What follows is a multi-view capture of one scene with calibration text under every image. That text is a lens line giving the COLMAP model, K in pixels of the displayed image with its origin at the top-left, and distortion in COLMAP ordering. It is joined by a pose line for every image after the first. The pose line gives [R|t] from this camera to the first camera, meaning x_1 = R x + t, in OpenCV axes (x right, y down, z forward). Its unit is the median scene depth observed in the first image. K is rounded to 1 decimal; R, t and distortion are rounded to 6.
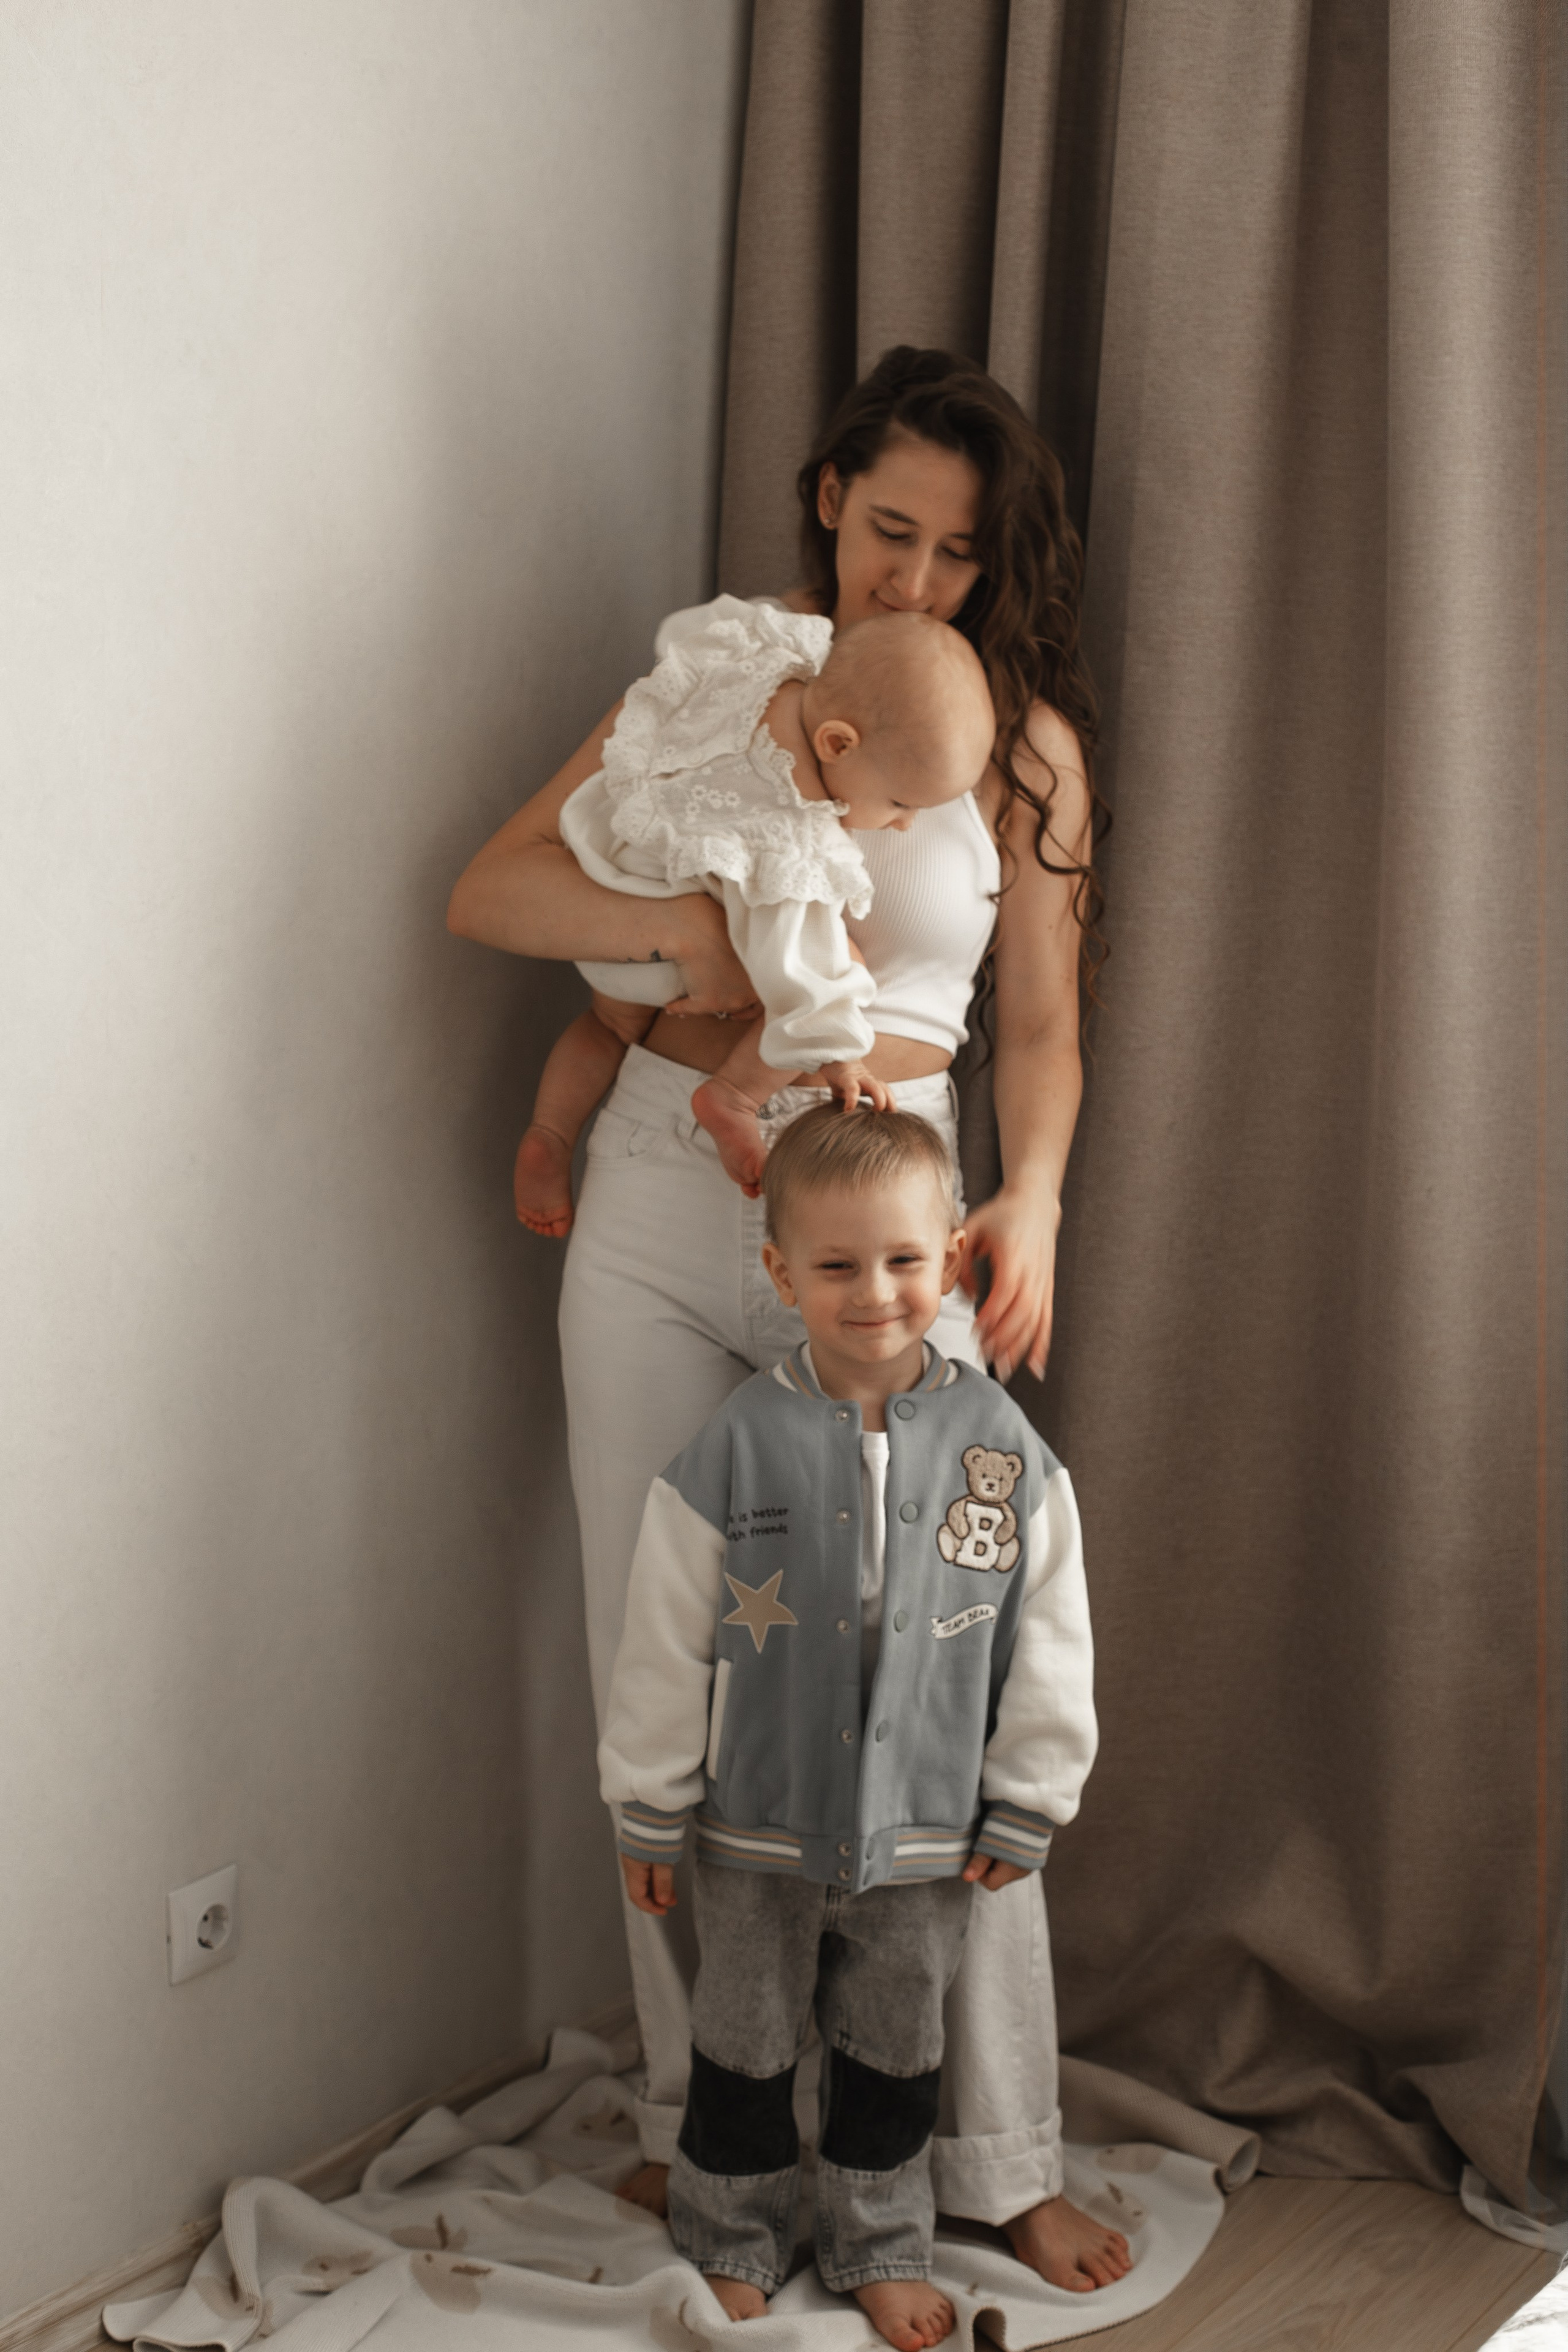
lens RADIAL K [[2964.2, 0, 784.0], [0, 2964.2, 1176.0], [0, 0, 1]] dist [-0.161897, 0.025756]
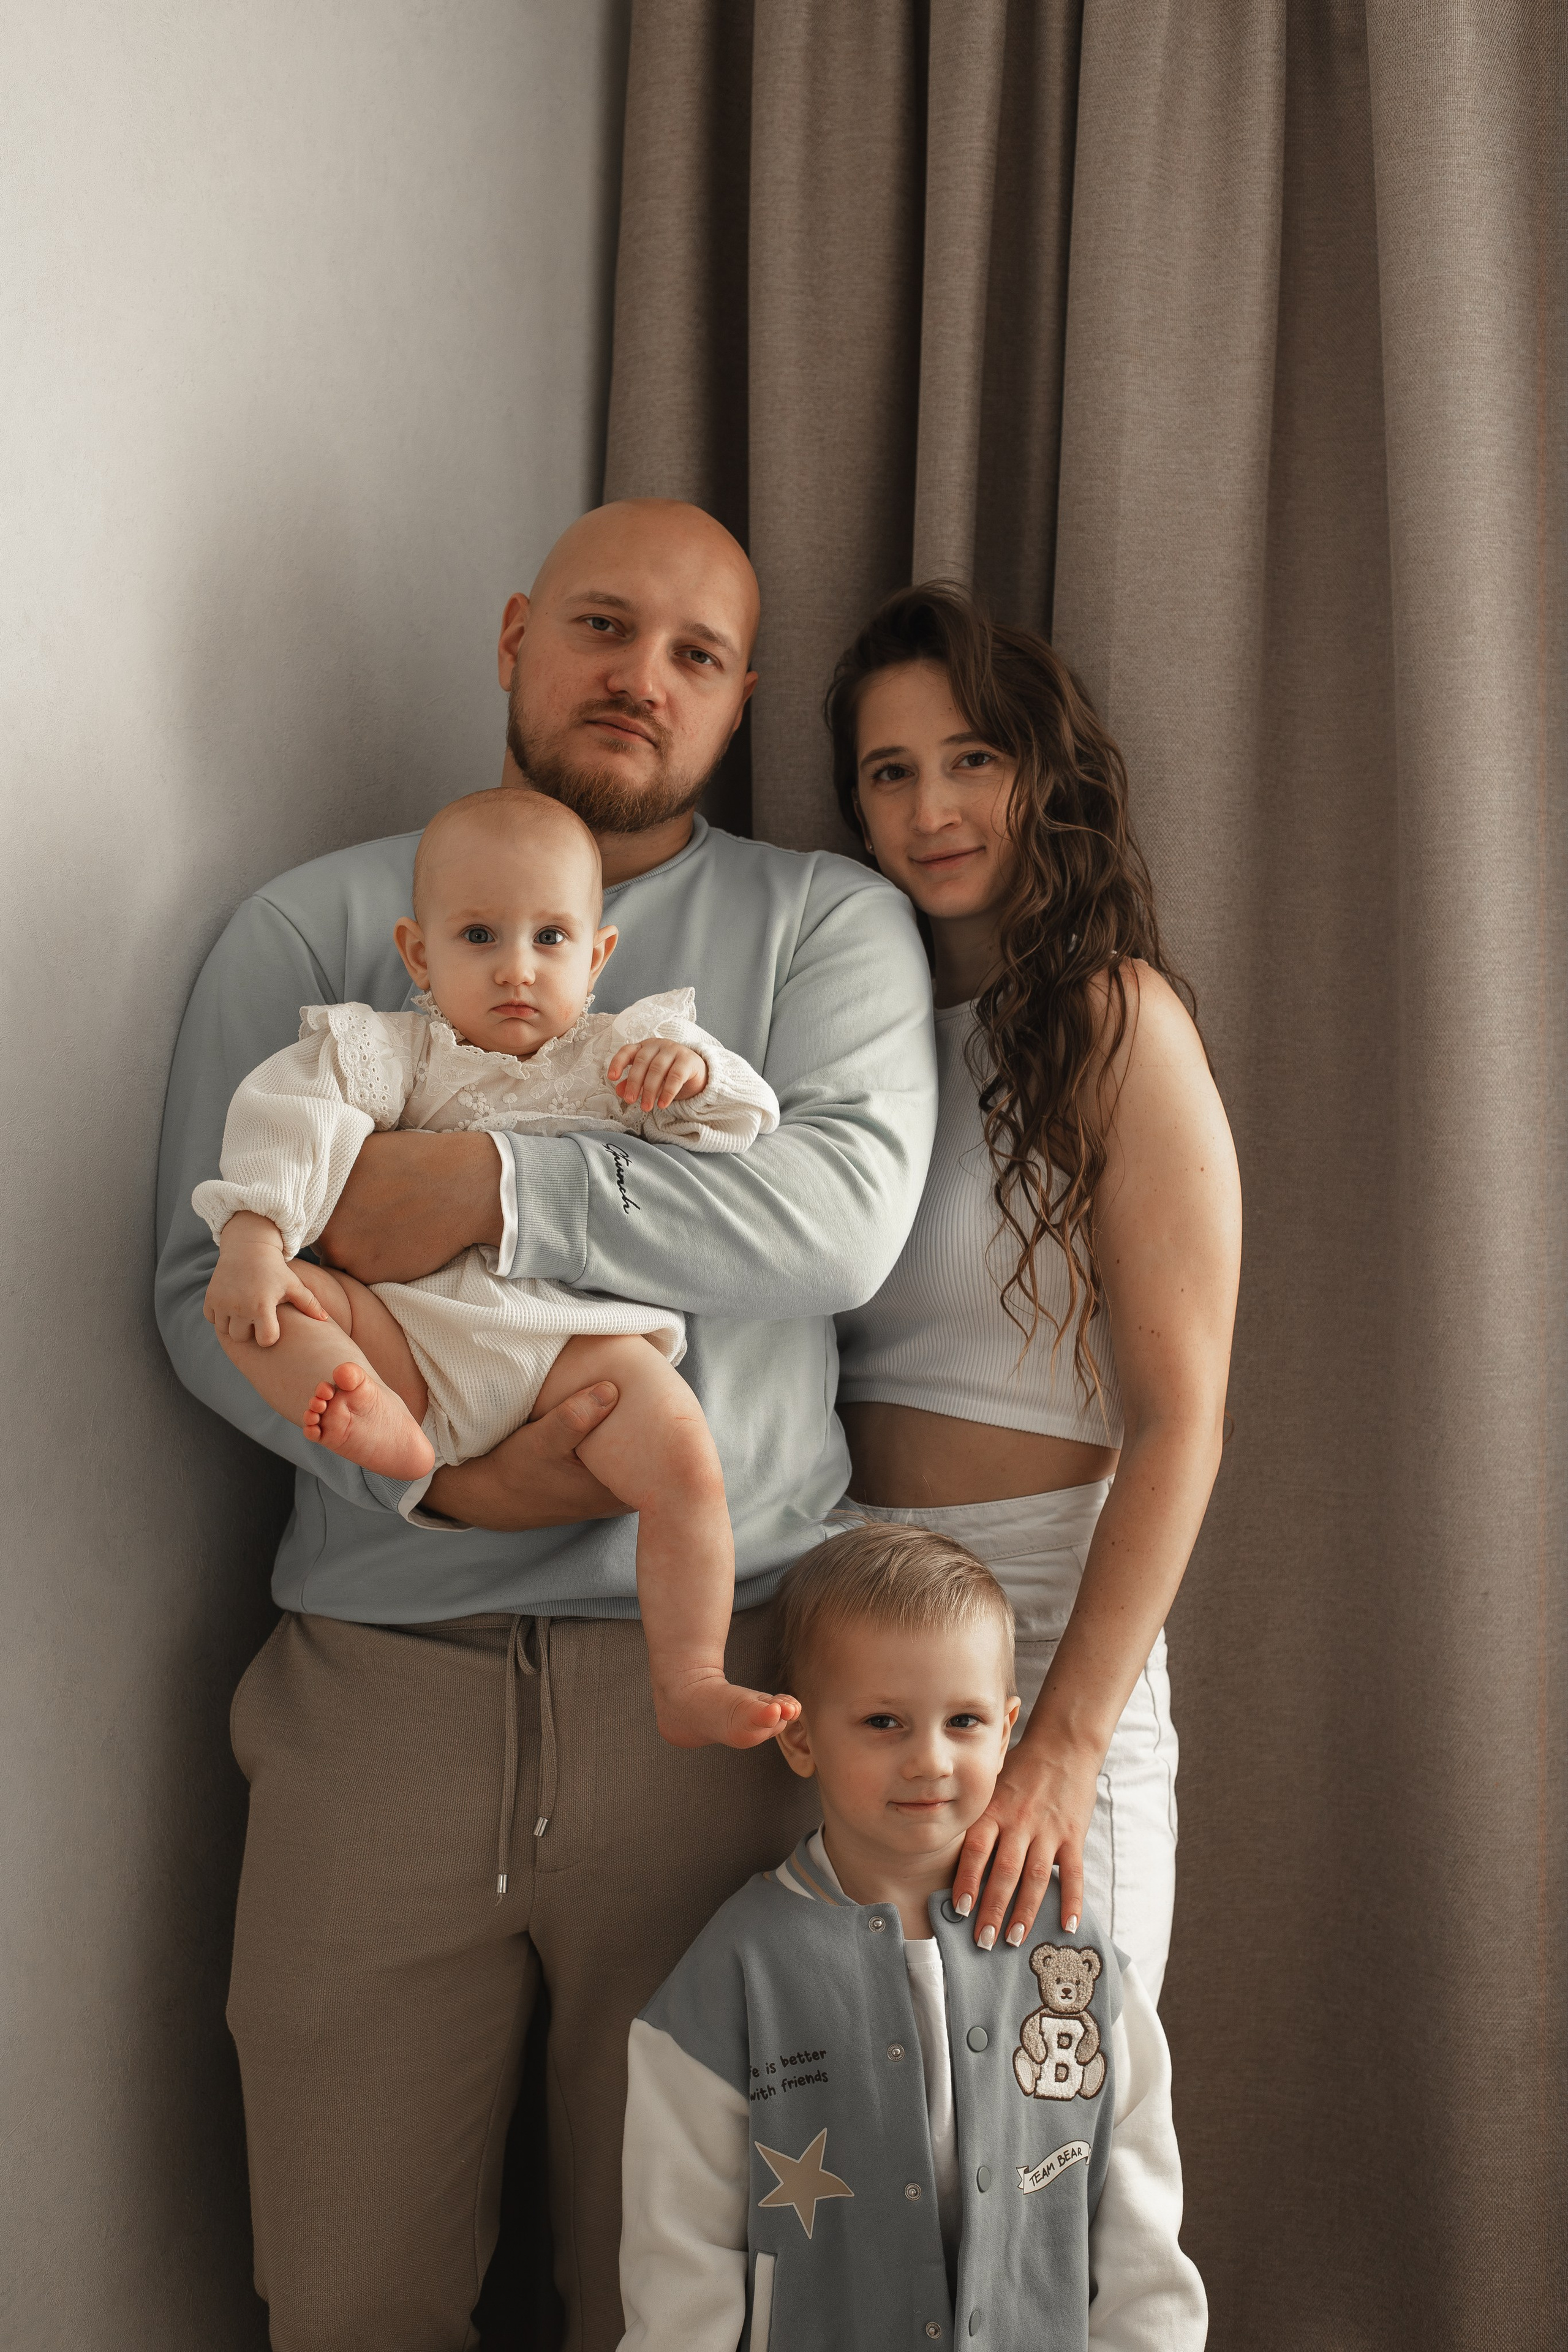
lens RADIAL K [[2964.2, 0, 784.0], [0, 2964.2, 1176.0], [0, 0, 1]] dist [-0.161897, 0.025756]
pose [[0.990245, -0.025539, 0.136979, -0.100121], [0.043953, 0.990122, -0.133140, -0.011740], [-0.132225, 0.137861, 0.981586, 0.179669]]
